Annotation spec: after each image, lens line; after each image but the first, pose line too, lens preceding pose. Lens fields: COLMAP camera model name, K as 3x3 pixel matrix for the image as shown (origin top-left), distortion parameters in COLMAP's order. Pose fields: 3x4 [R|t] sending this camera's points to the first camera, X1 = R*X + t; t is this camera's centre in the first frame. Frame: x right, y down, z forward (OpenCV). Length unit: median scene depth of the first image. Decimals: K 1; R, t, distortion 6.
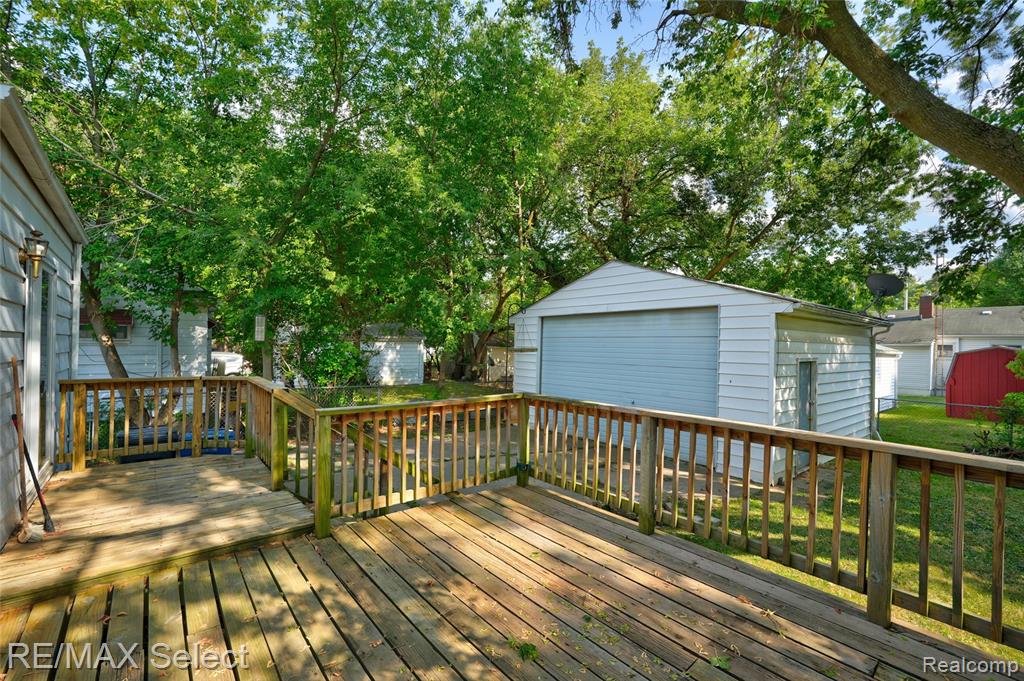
lens RADIAL K [[463.0, 0, 512.0], [0, 463.0, 340.5], [0, 0, 1]] dist [-0.000312, -0.000105]
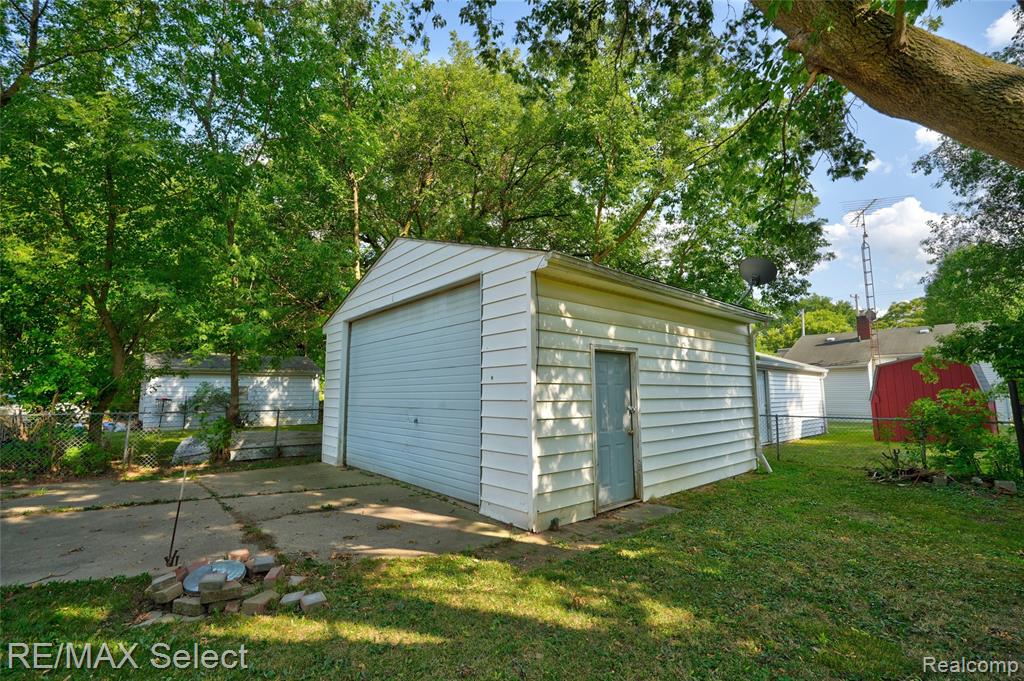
lens RADIAL K [[466.0, 0, 513.2], [0, 466.0, 325.0], [0, 0, 1]] dist [-0.001046, -0.000337]
pose [[0.998905, -0.017211, 0.043500, 0.335626], [0.022796, 0.991076, -0.131334, 0.073068], [-0.040851, 0.132181, 0.990383, 0.209040]]
